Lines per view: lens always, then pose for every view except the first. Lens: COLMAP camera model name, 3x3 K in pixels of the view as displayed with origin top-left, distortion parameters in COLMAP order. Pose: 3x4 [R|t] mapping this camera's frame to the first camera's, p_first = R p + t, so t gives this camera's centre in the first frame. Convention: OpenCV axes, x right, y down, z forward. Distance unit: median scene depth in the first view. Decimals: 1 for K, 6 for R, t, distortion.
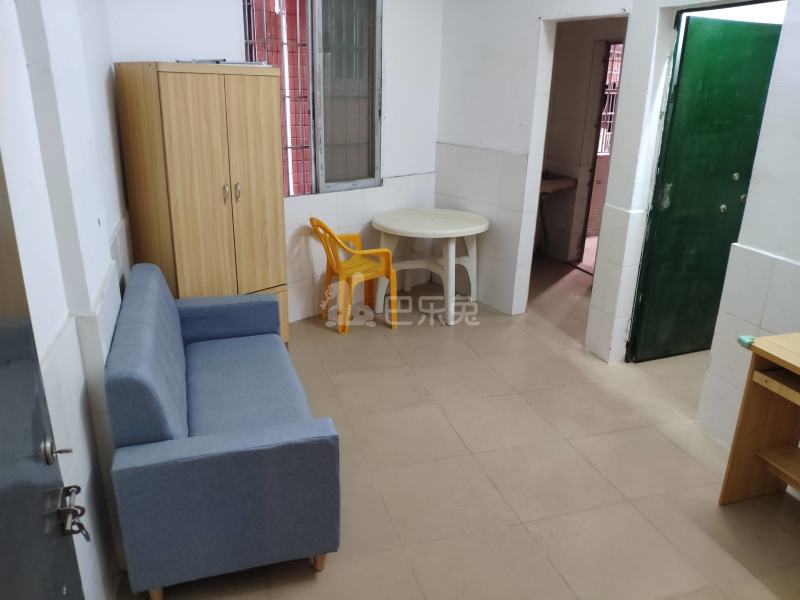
lens RADIAL K [[612.5, 0, 400.0], [0, 612.5, 300.0], [0, 0, 1]] dist [0.130409, -0.303848]
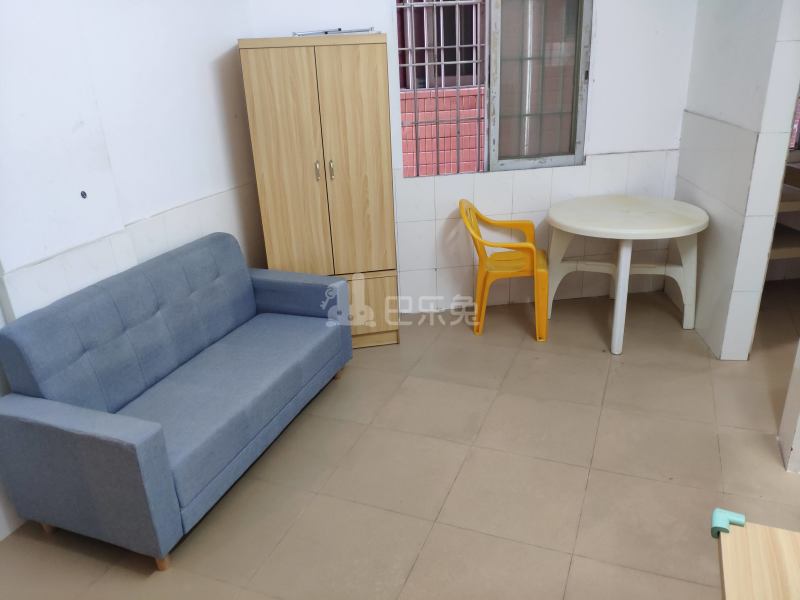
lens RADIAL K [[612.5, 0, 400.0], [0, 612.5, 300.0], [0, 0, 1]] dist [0.130409, -0.303848]
pose [[0.785507, 0.181213, -0.591727, 0.323970], [-0.144480, 0.983444, 0.109379, -0.070631], [0.601751, -0.000425, 0.798684, 0.217358]]
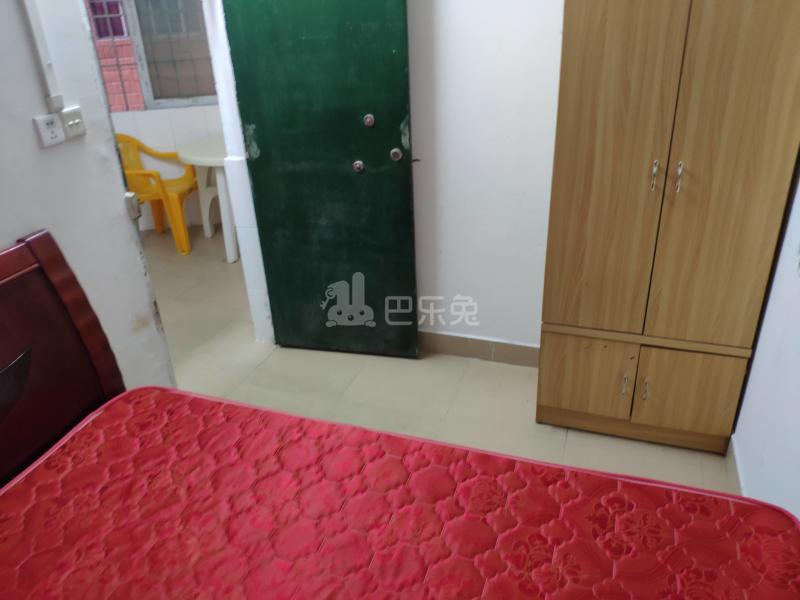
lens RADIAL K [[611.3, 0, 400.0], [0, 611.3, 300.0], [0, 0, 1]] dist [-0.042813, 0.004808]
pose [[0.791802, 0.233516, -0.564376, 0.845524], [-0.144298, 0.969390, 0.198650, -0.126156], [0.593488, -0.075853, 0.801260, 0.415936]]
